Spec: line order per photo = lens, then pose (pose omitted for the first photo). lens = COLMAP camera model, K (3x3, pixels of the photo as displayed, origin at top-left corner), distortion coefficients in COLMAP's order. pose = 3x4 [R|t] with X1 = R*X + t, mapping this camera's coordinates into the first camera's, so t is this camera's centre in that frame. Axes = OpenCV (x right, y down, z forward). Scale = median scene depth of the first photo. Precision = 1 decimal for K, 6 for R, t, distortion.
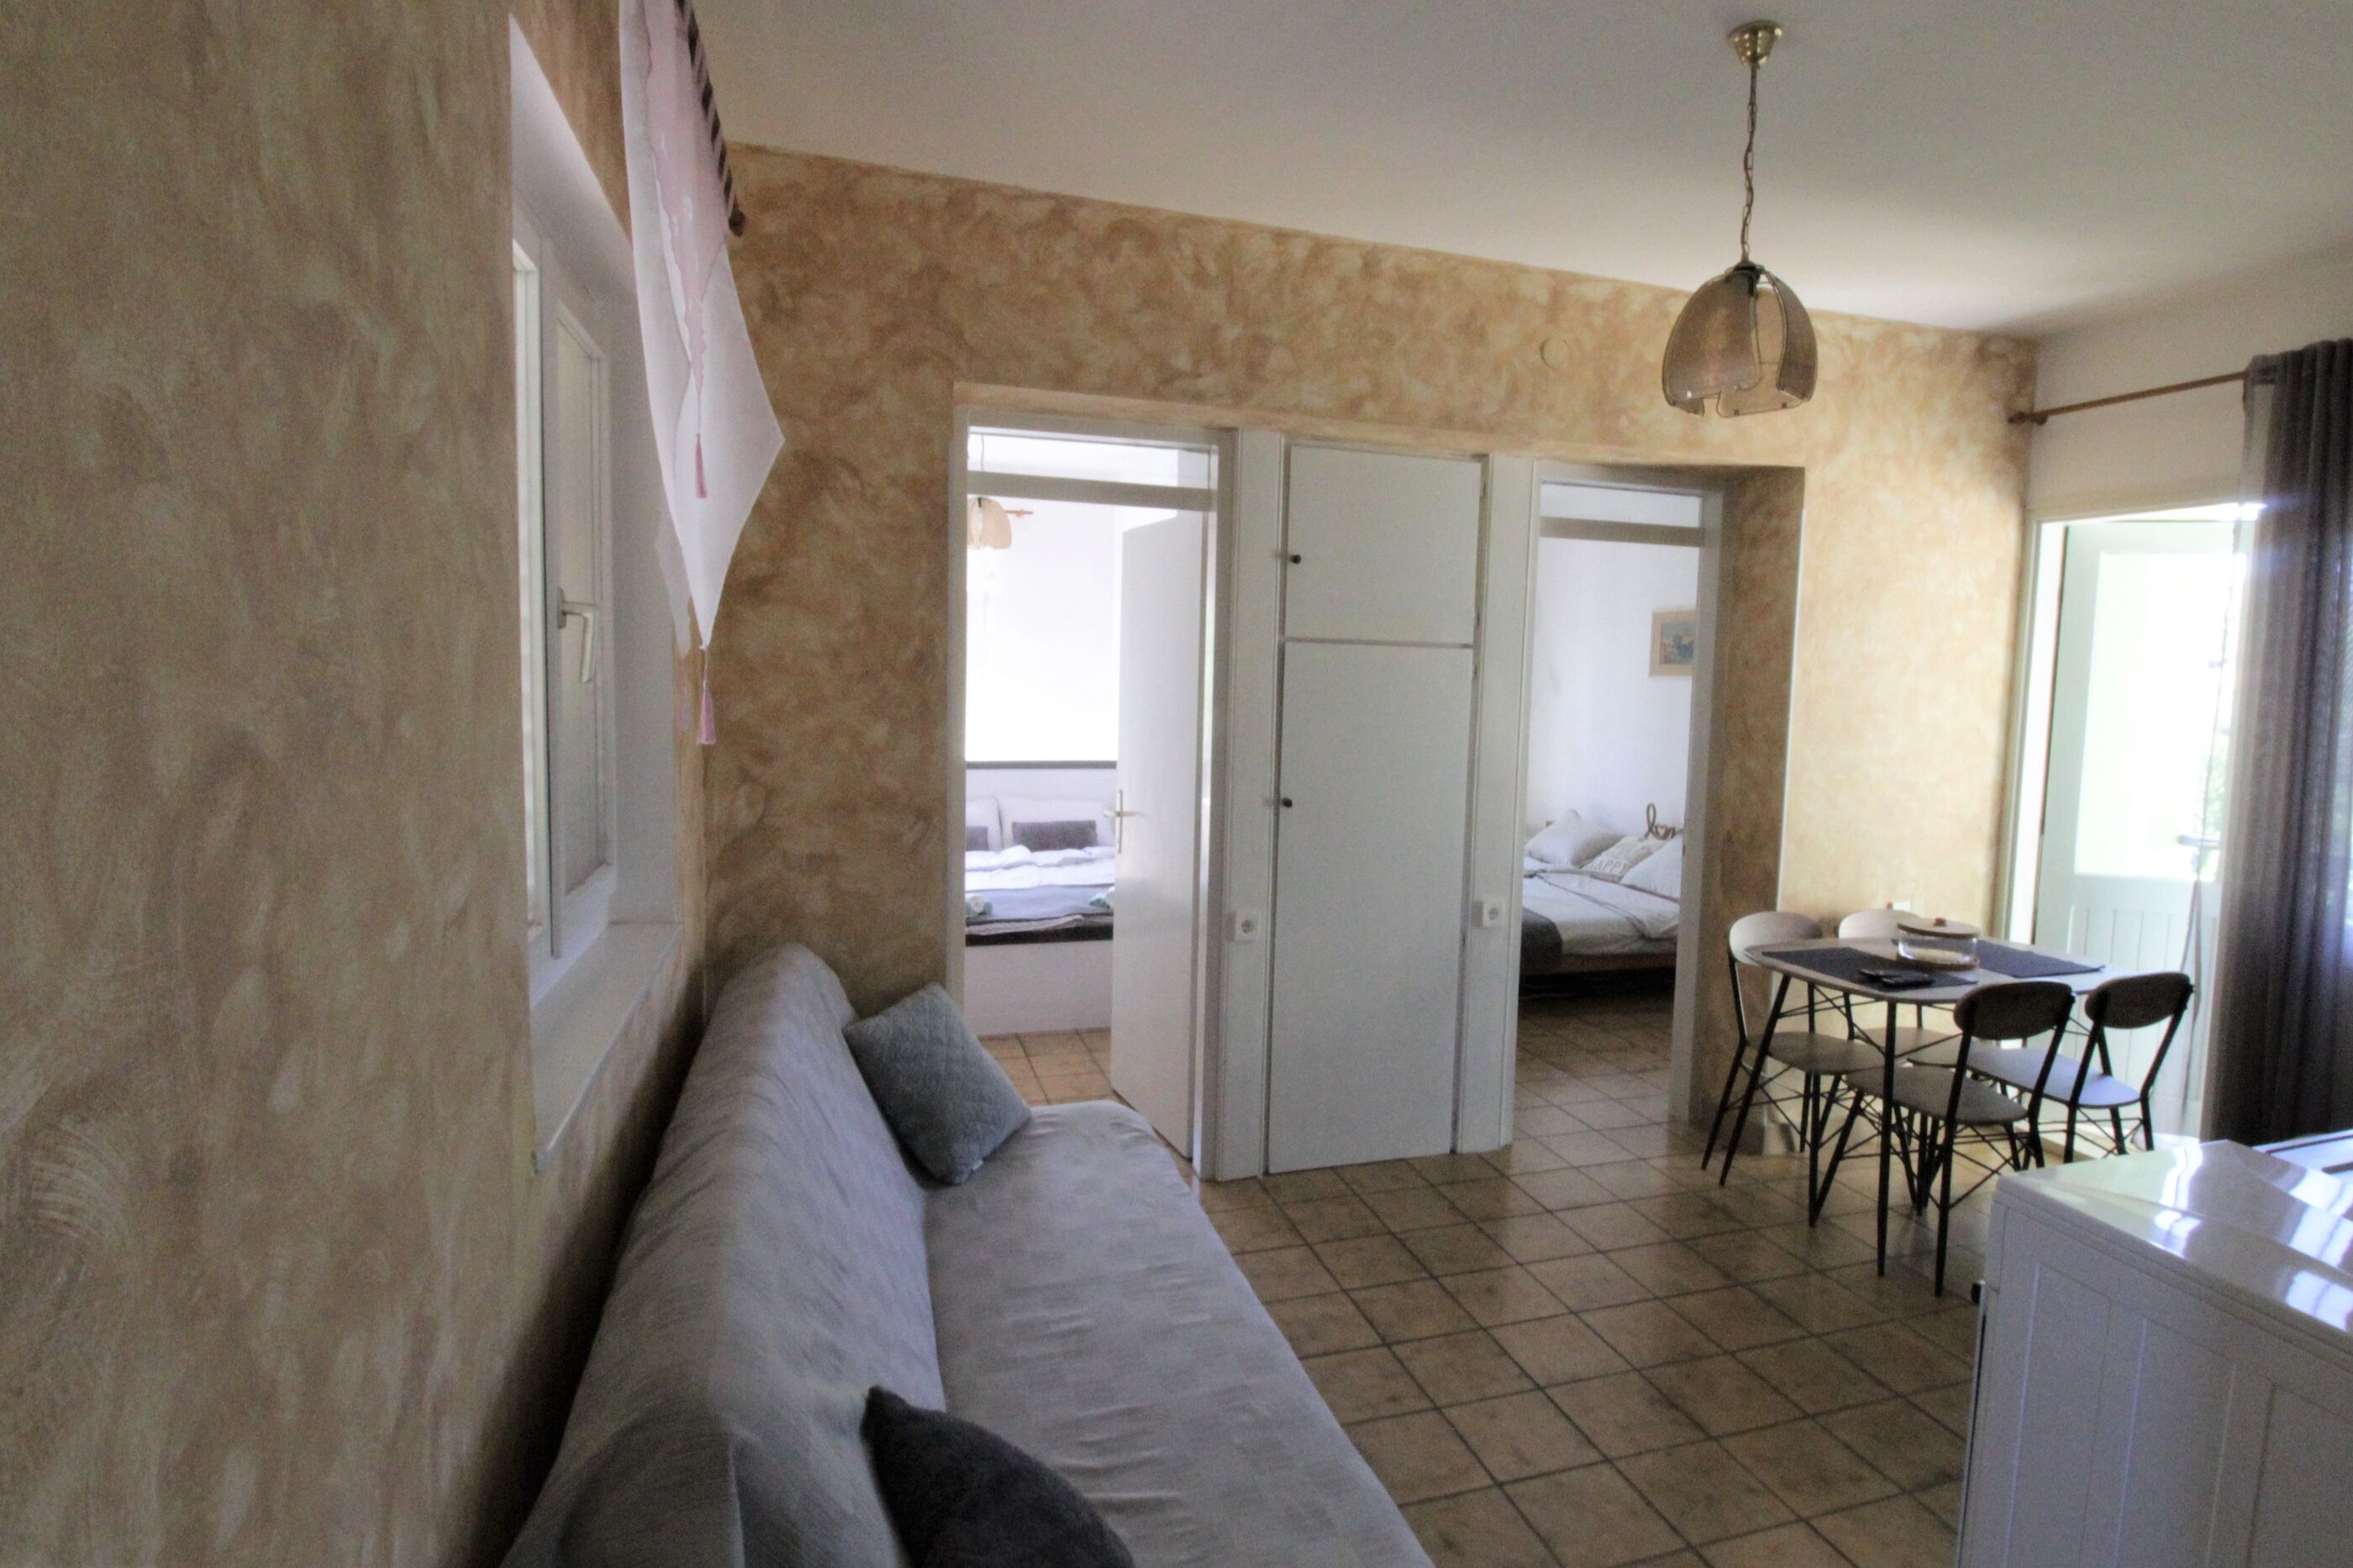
lens RADIAL K [[1234.1, 0, 1306.3], [0, 1234.1, 759.1], [0, 0, 1]] dist [0.002718, -0.004919]
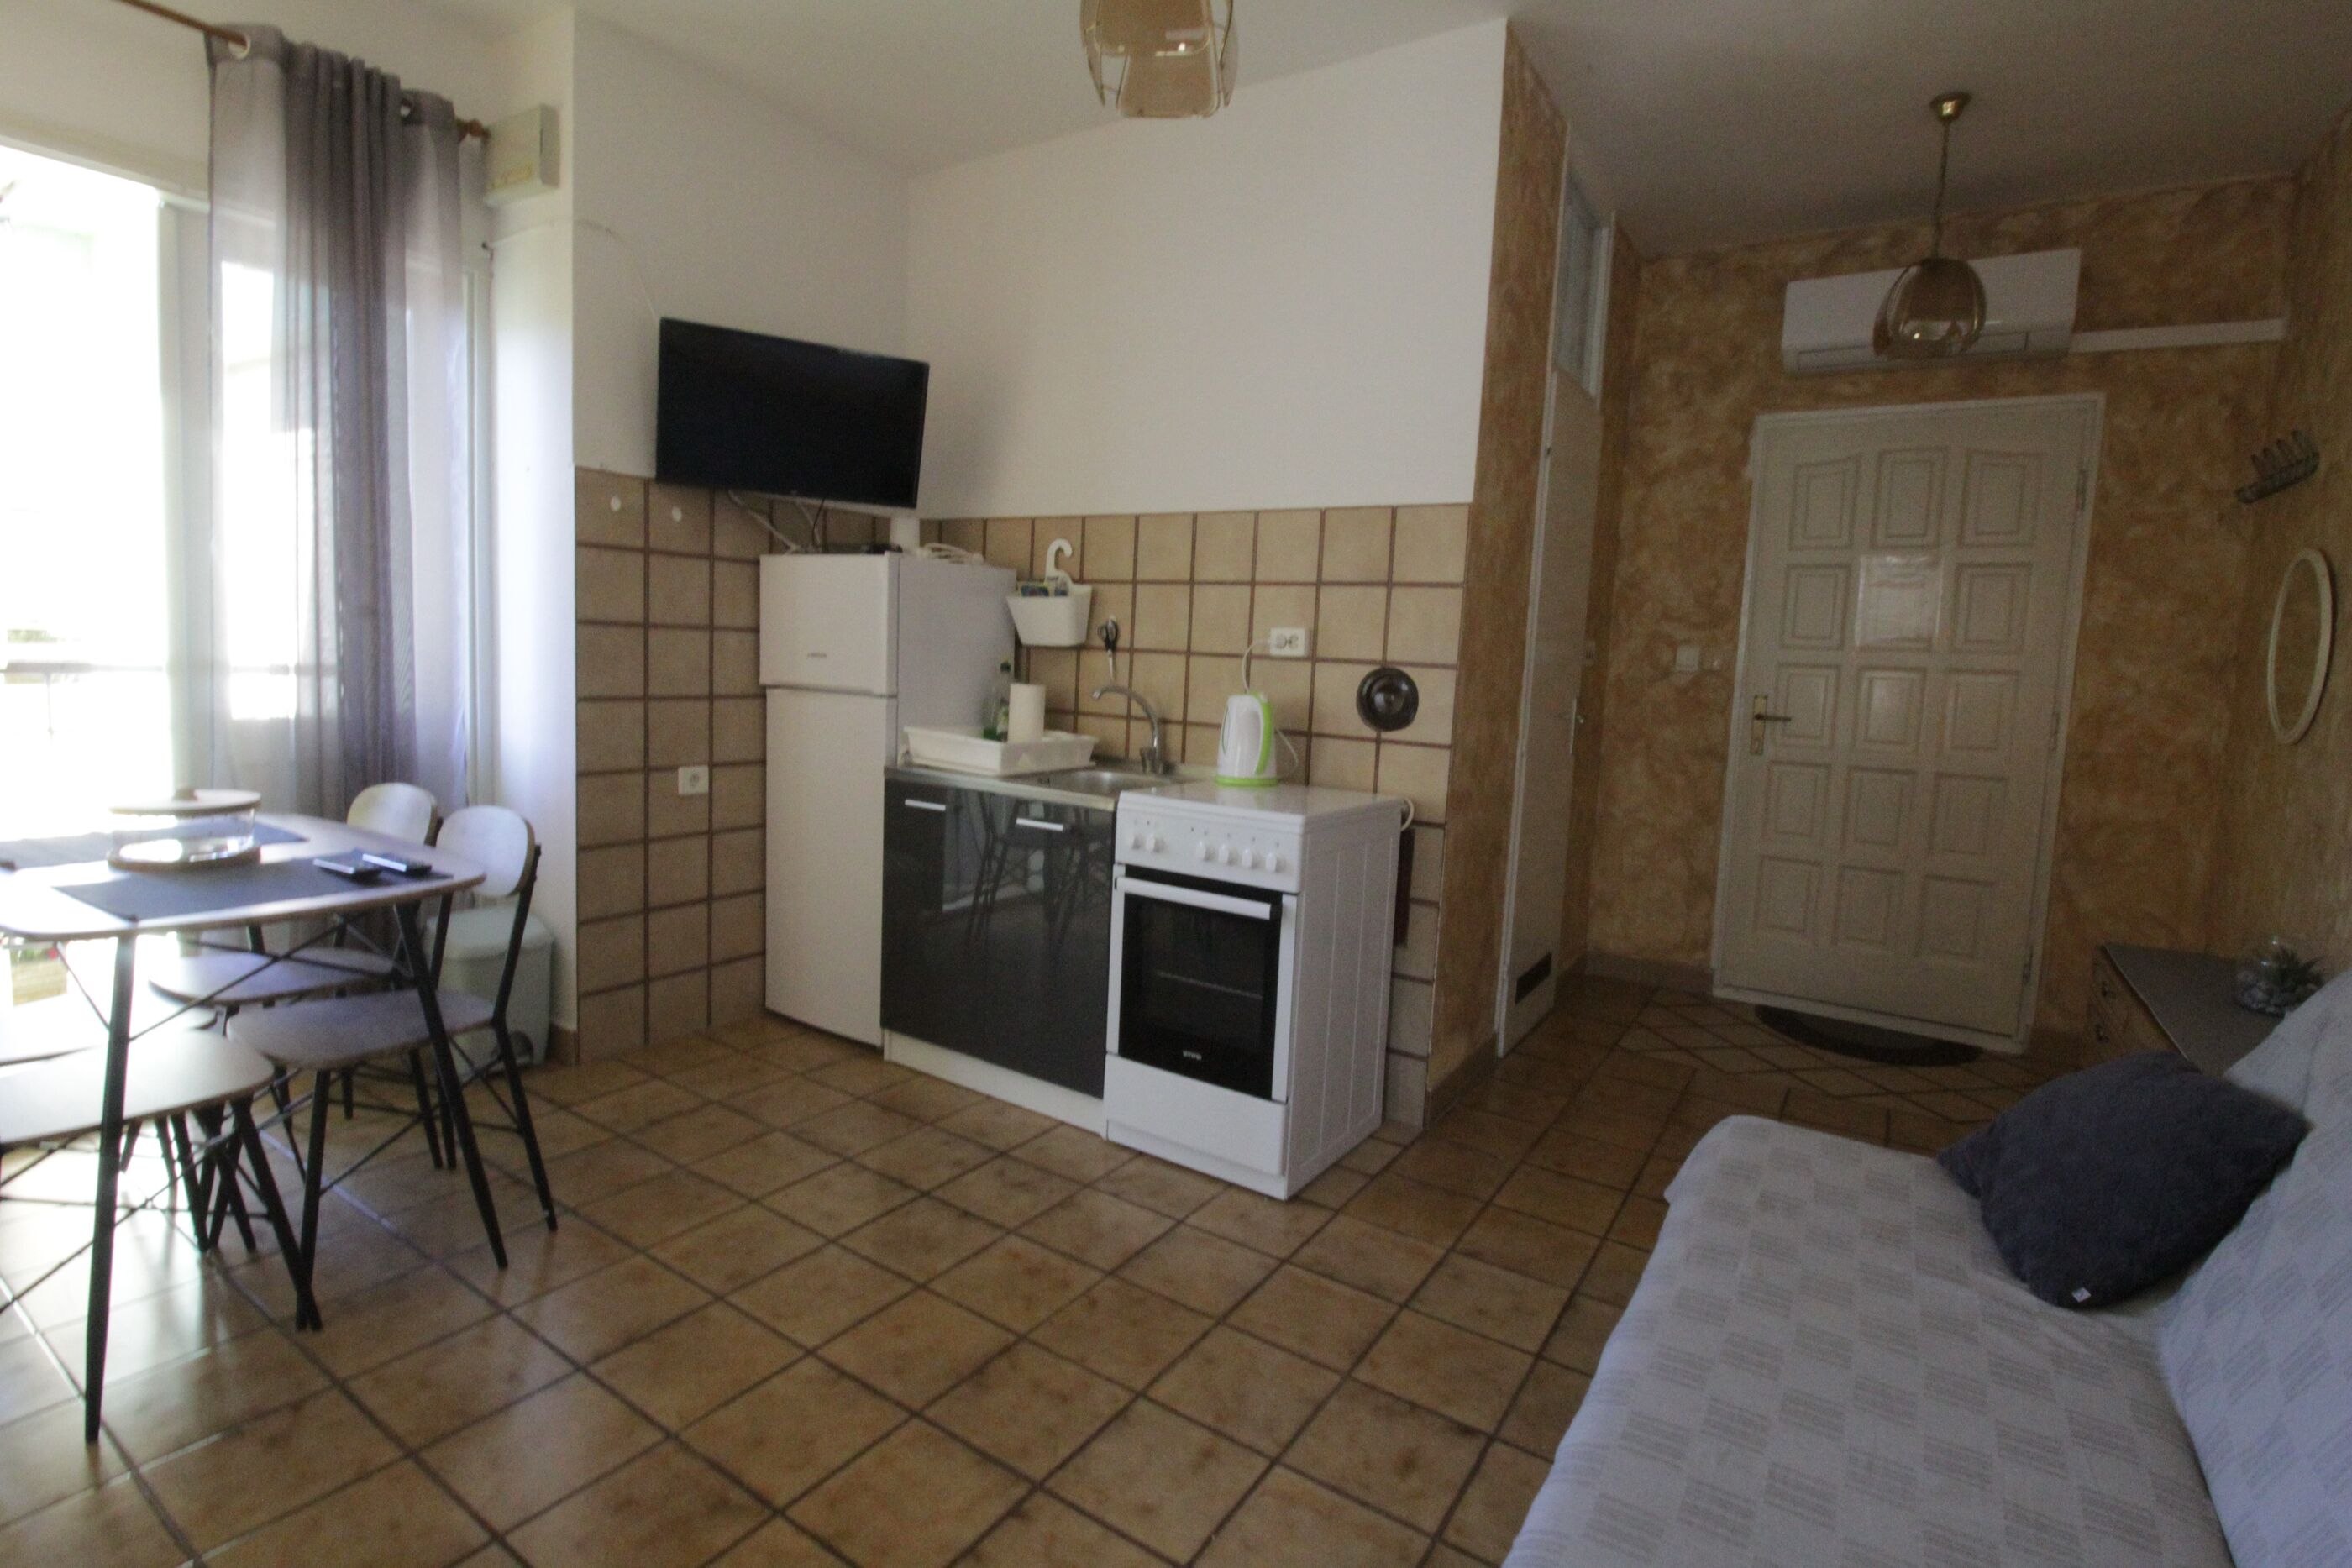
lens RADIAL K [[1139.9, 0, 1172.3], [0, 1139.9, 763.3], [0, 0, 1]] dist [0.003970, -0.014305]
pose [[-0.577846, -0.138860, 0.804246, -0.218980], [-0.001898, 0.985646, 0.168816, 0.020871], [-0.816143, 0.096023, -0.569815, 0.950051]]
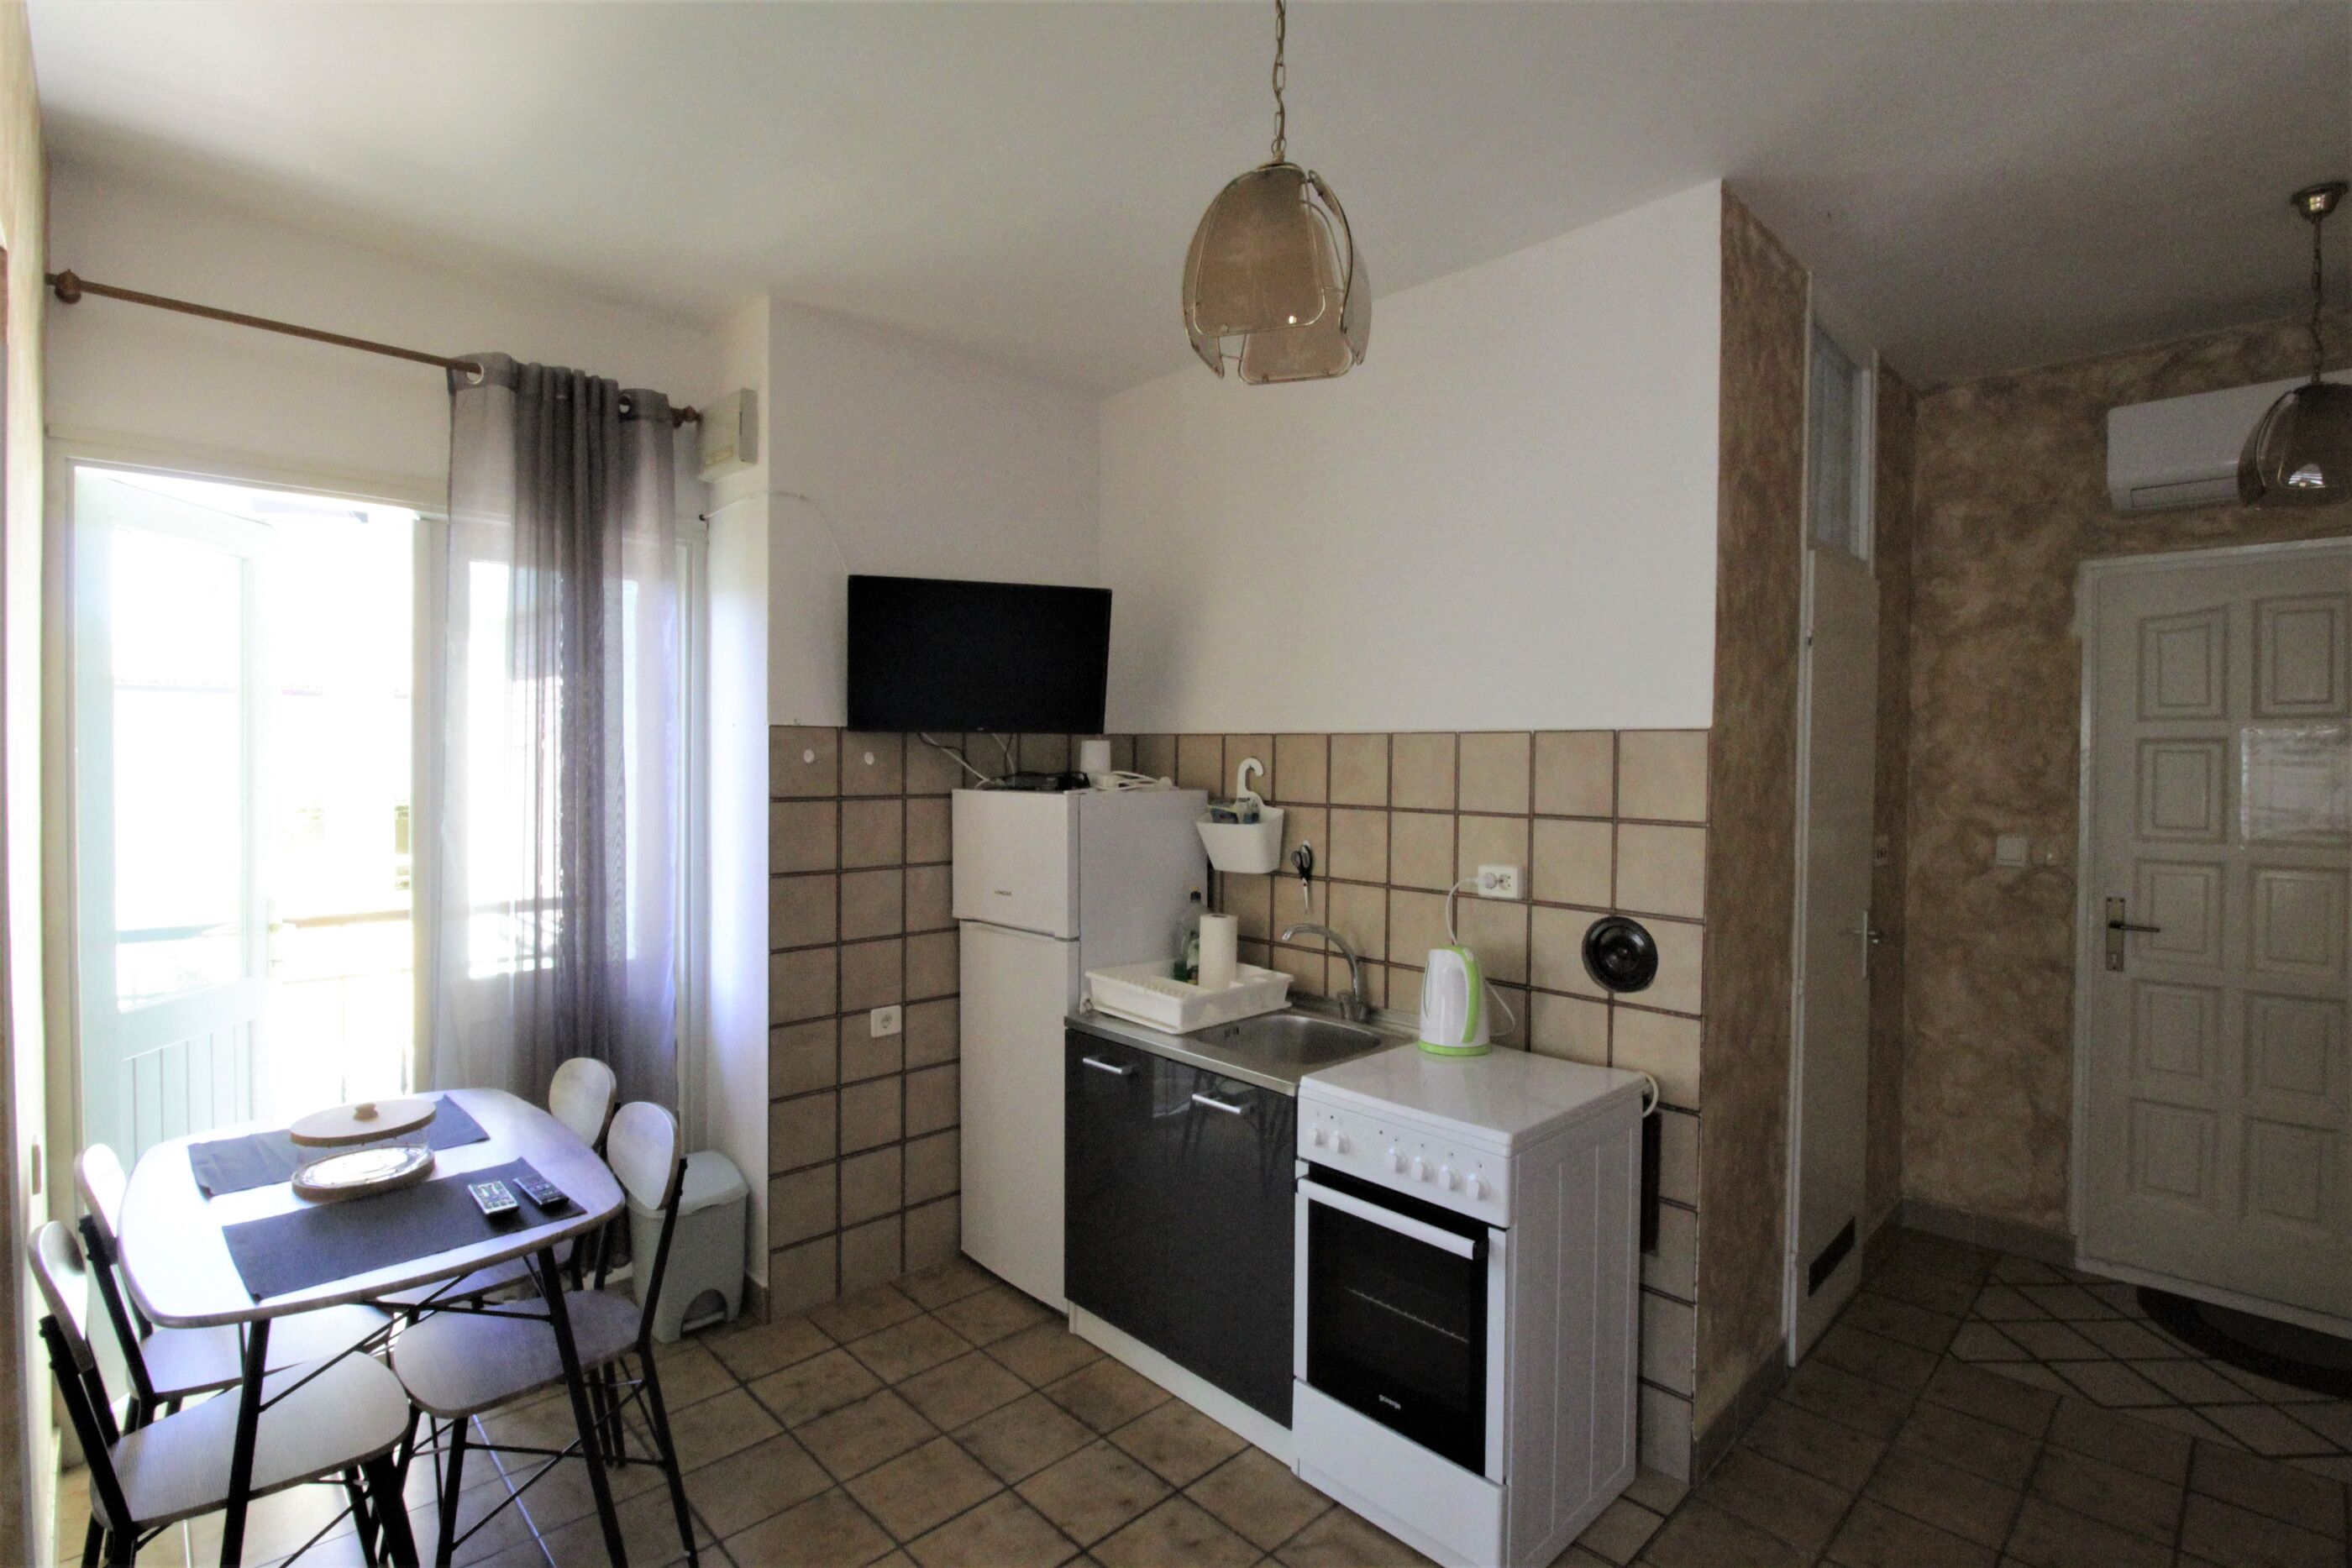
lens RADIAL K [[1139.9, 0, 1185.5], [0, 1139.9, 766.3], [0, 0, 1]] dist [0.003970, -0.014305]
pose [[-0.396879, -0.049832, 0.916517, -0.173588], [0.051250, 0.995764, 0.076334, -0.069464], [-0.916439, 0.077266, -0.392645, 0.862479]]
